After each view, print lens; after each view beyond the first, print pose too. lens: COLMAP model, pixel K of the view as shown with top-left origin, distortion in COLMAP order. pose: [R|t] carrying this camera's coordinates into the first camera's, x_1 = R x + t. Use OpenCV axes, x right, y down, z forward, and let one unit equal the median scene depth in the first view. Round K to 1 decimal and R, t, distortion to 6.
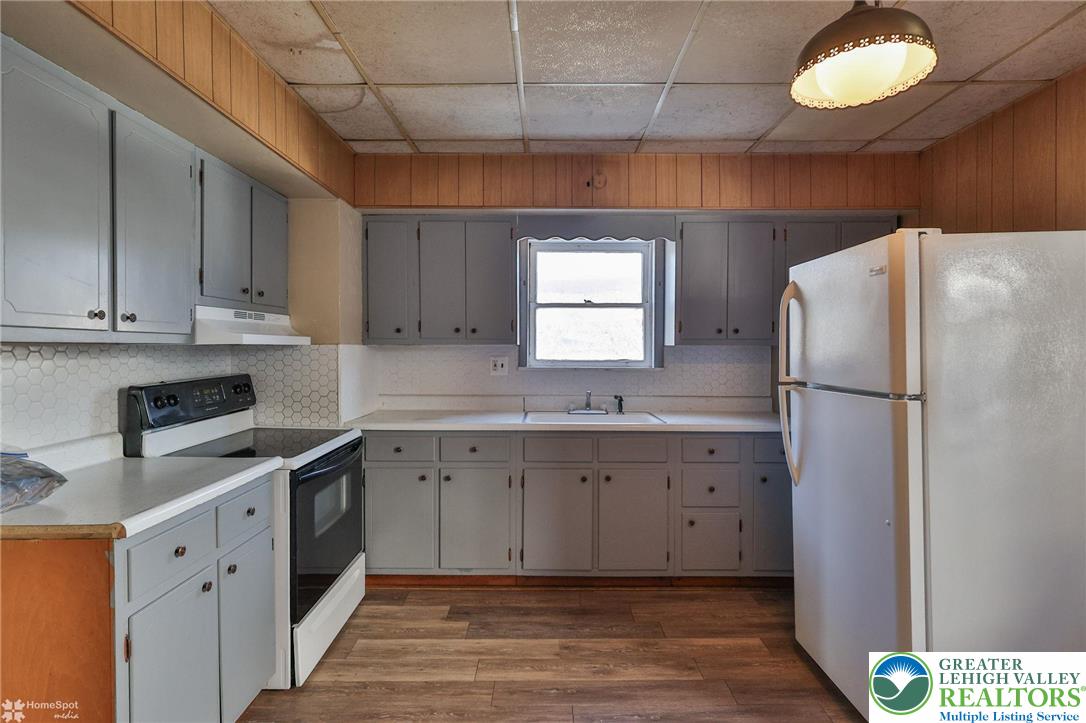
lens RADIAL K [[558.6, 0, 538.9], [0, 558.6, 363.6], [0, 0, 1]] dist [-0.001394, 0.001555]
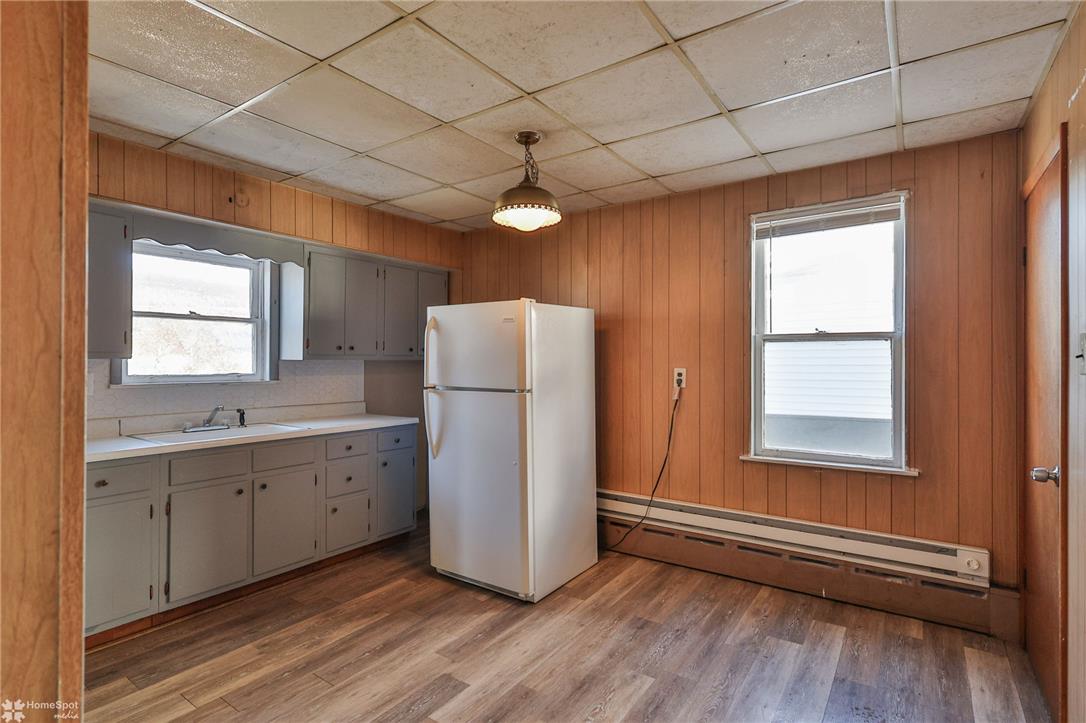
lens RADIAL K [[542.2, 0, 565.3], [0, 542.2, 381.0], [0, 0, 1]] dist [0.001778, 0.000522]
pose [[0.548842, -0.032282, 0.835302, -0.426109], [0.019451, 0.999477, 0.025846, -0.009085], [-0.835700, 0.002062, 0.549183, -0.042280]]
